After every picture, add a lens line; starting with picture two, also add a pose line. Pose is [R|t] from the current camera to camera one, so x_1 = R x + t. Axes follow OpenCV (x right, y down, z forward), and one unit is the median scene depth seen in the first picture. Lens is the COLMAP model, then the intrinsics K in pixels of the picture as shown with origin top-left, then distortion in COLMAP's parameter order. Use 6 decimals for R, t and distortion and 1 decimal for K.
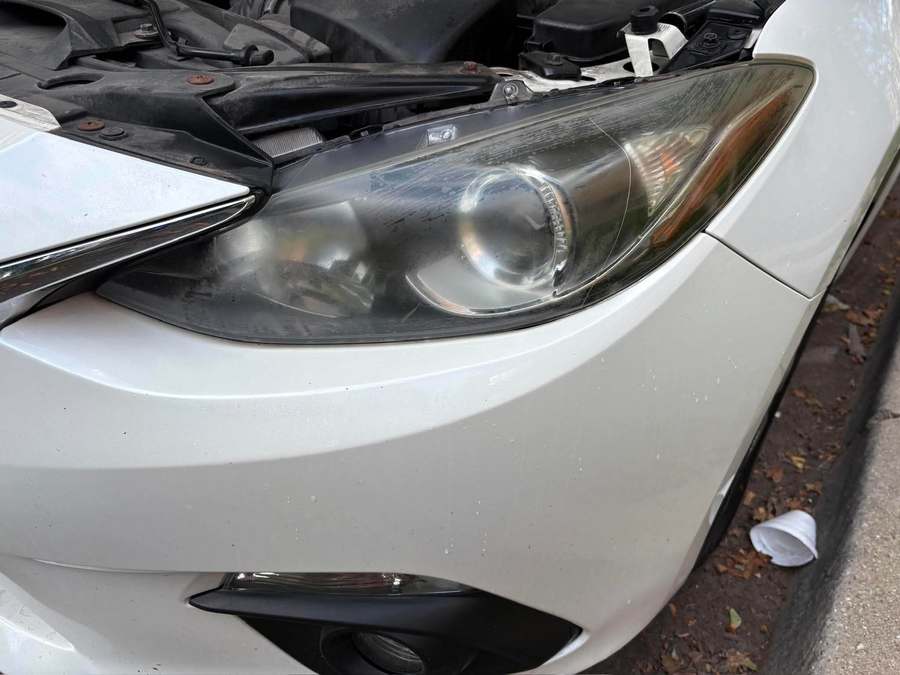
lens RADIAL K [[678.7, 0, 432.6], [0, 678.7, 339.8], [0, 0, 1]] dist [0.022014, -0.009251]
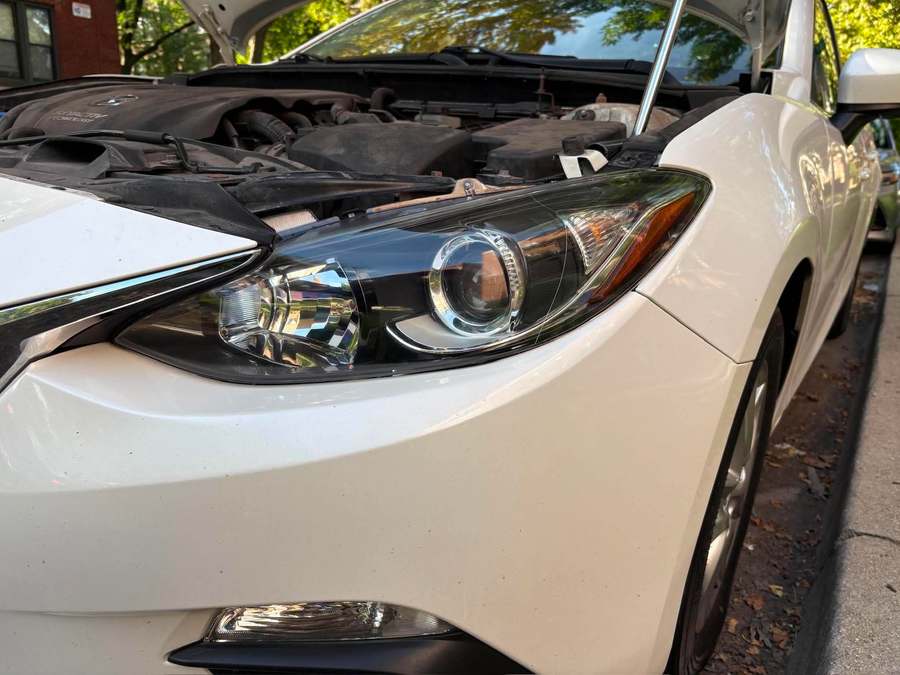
lens RADIAL K [[678.7, 0, 432.6], [0, 678.7, 339.8], [0, 0, 1]] dist [0.022014, -0.009251]
pose [[0.999028, -0.012174, 0.042373, -0.007452], [0.023636, 0.959214, -0.281690, 0.204397], [-0.037215, 0.282418, 0.958569, -0.087746]]
